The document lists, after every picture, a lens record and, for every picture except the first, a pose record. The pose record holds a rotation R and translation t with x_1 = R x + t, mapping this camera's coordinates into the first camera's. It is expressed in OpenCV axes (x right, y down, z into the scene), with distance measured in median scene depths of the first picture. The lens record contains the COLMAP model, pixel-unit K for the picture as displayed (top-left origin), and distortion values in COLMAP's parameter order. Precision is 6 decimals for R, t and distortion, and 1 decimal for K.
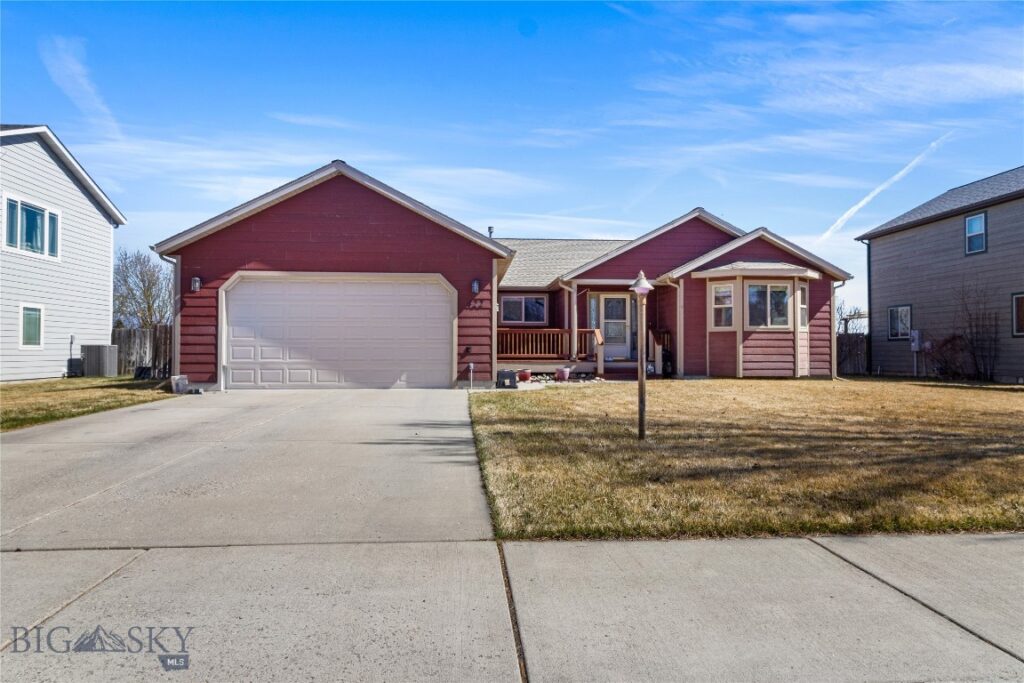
lens RADIAL K [[589.2, 0, 514.2], [0, 589.2, 340.4], [0, 0, 1]] dist [-0.002733, -0.000614]
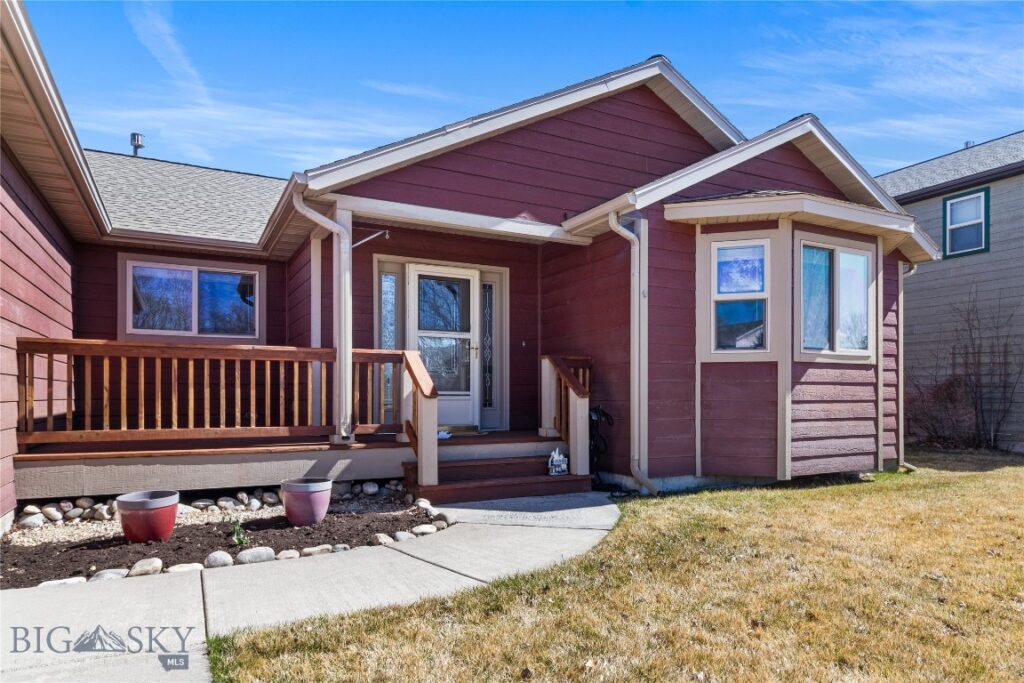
lens RADIAL K [[626.3, 0, 511.9], [0, 626.3, 392.8], [0, 0, 1]] dist [0.004408, 0.000886]
pose [[0.918554, -0.000655, 0.395296, 0.052346], [-0.003520, 0.999945, 0.009835, 0.001672], [-0.395281, -0.010425, 0.918501, 0.666833]]
